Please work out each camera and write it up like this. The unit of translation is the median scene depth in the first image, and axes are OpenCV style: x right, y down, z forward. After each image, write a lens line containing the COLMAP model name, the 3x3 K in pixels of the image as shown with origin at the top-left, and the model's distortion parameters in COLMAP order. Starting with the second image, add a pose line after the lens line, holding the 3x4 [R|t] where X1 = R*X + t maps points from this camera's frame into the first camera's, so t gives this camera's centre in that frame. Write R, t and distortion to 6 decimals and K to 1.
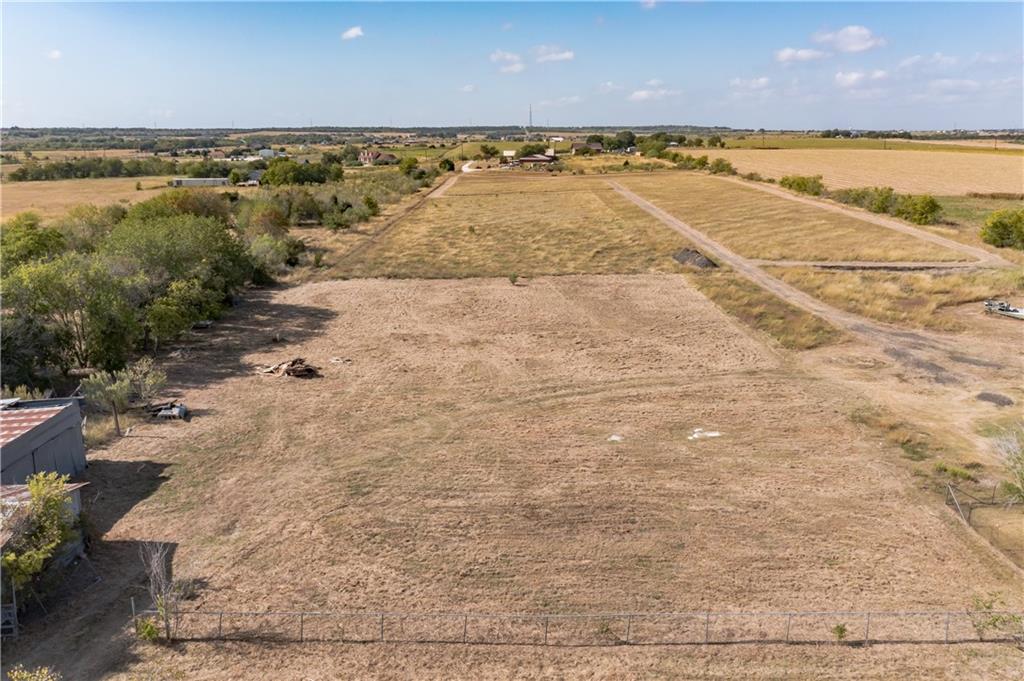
lens RADIAL K [[832.8, 0, 512.0], [0, 832.8, 340.5], [0, 0, 1]] dist [-0.012582, -0.004920]
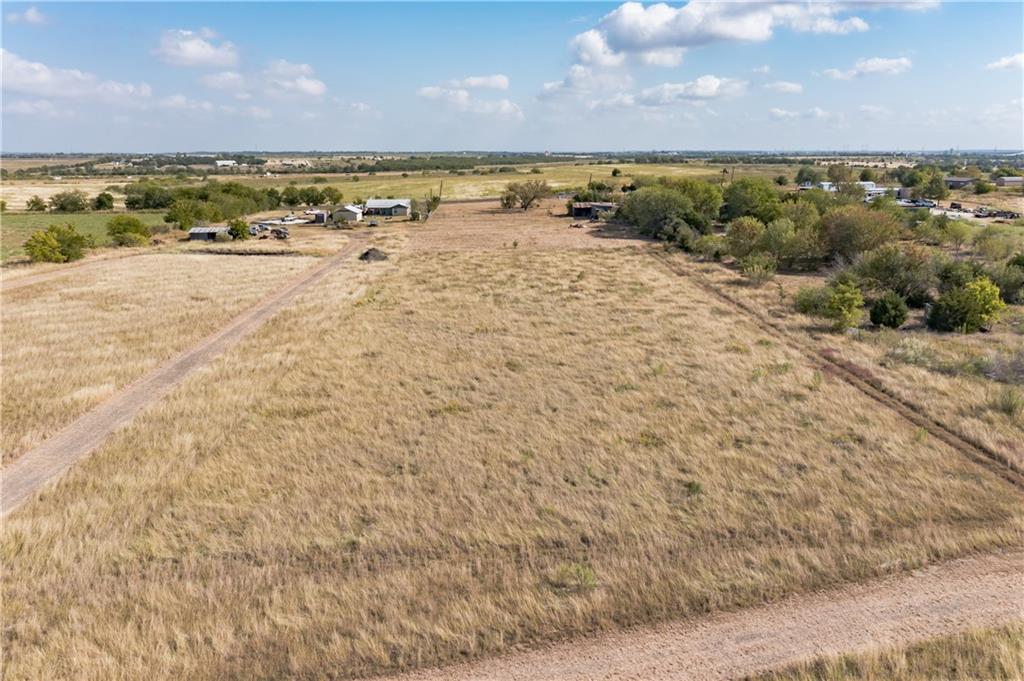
lens RADIAL K [[827.2, 0, 512.0], [0, 827.2, 340.5], [0, 0, 1]] dist [-0.014991, 0.007243]
pose [[-0.999387, 0.012436, -0.032720, 0.019573], [-0.003826, 0.890352, 0.455257, -0.195927], [0.034794, 0.455103, -0.889759, 0.774582]]
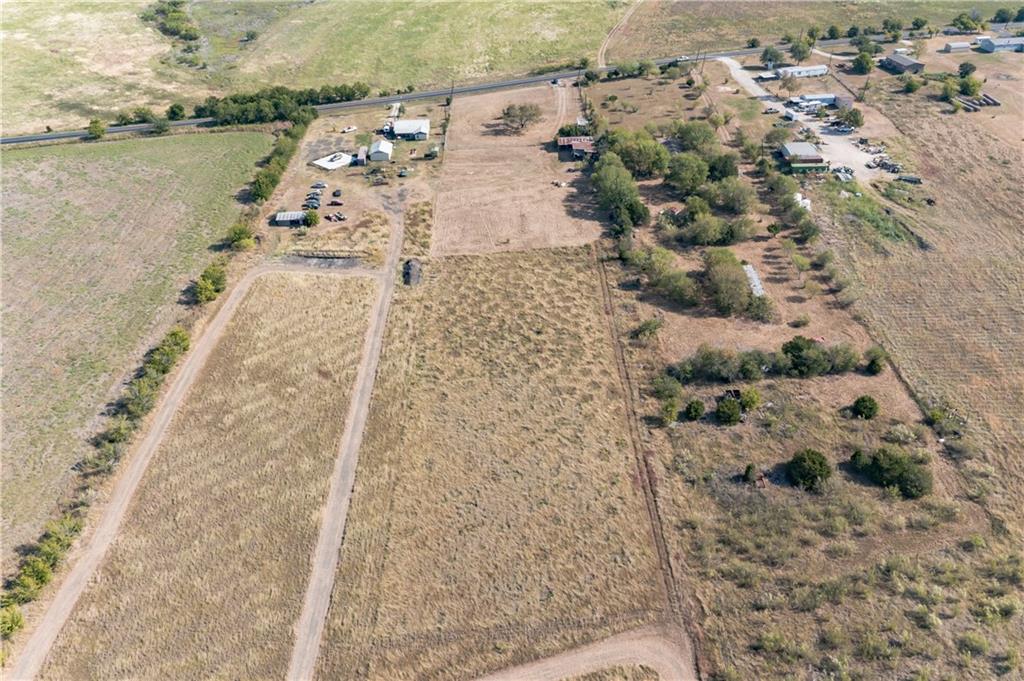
lens RADIAL K [[815.2, 0, 511.7], [0, 815.2, 323.8], [0, 0, 1]] dist [-0.015309, 0.002320]
pose [[-0.999559, 0.029485, -0.003524, 0.002375], [0.017596, 0.683722, 0.729531, -0.482057], [0.023919, 0.729147, -0.683939, 0.838540]]
